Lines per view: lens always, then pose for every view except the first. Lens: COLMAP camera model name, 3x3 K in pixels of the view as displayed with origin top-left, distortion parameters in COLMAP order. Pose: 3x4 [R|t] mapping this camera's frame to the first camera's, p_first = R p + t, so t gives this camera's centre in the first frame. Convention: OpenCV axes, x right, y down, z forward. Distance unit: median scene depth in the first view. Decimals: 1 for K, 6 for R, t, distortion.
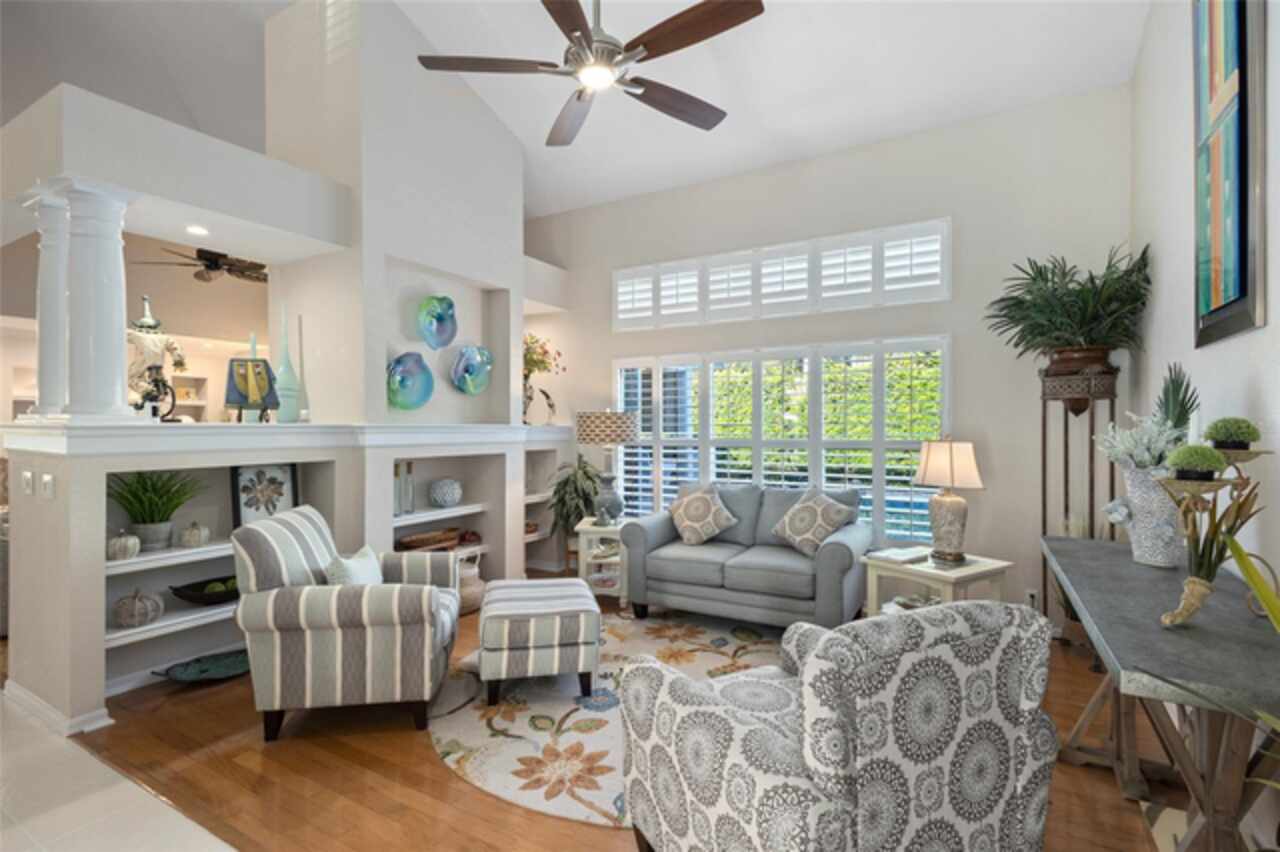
lens RADIAL K [[577.5, 0, 640.0], [0, 577.5, 426.0], [0, 0, 1]] dist [0.000407, 0.000033]
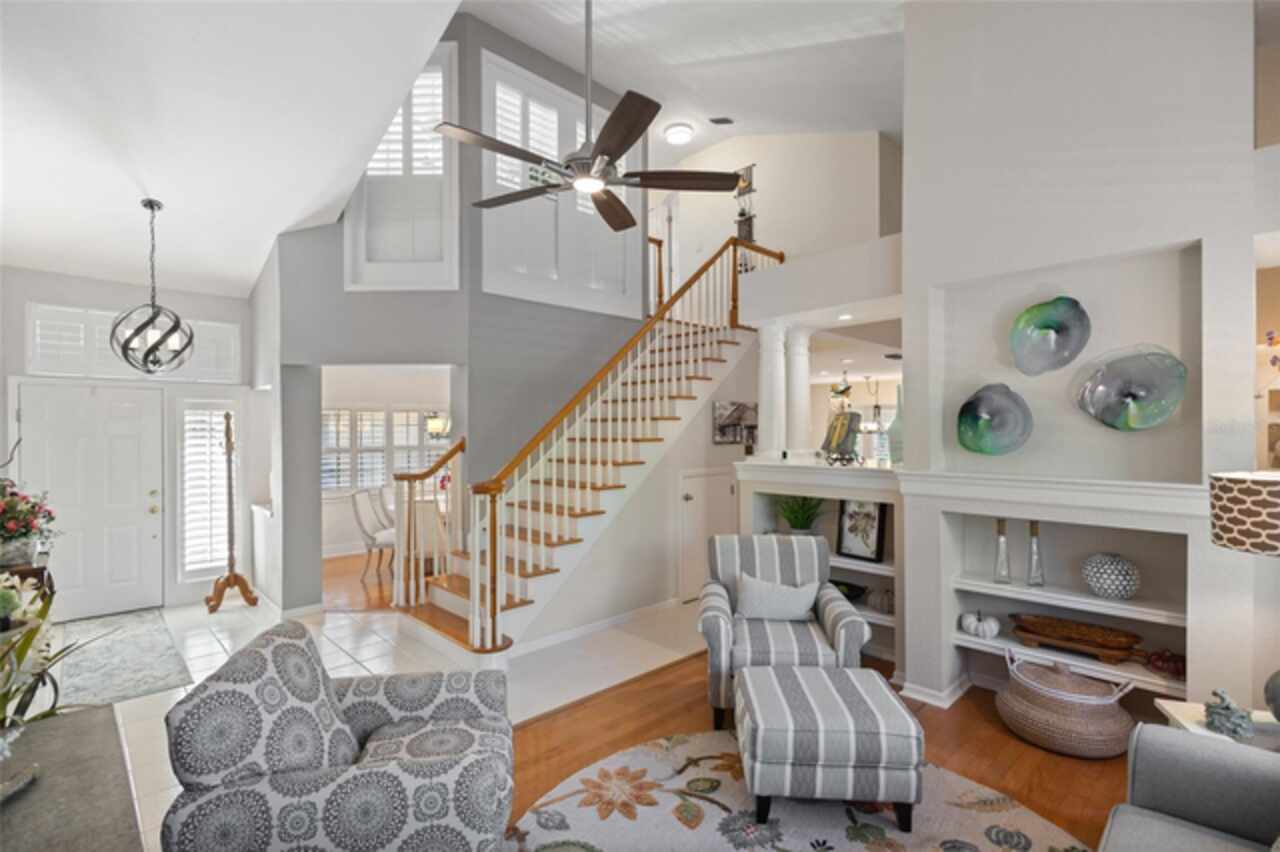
lens RADIAL K [[594.2, 0, 644.8], [0, 594.2, 426.6], [0, 0, 1]] dist [0.004723, 0.000367]
pose [[-0.273380, -0.003521, -0.961900, 0.854879], [0.002828, 0.999986, -0.004465, -0.103199], [0.961902, -0.003941, -0.273366, 1.192132]]
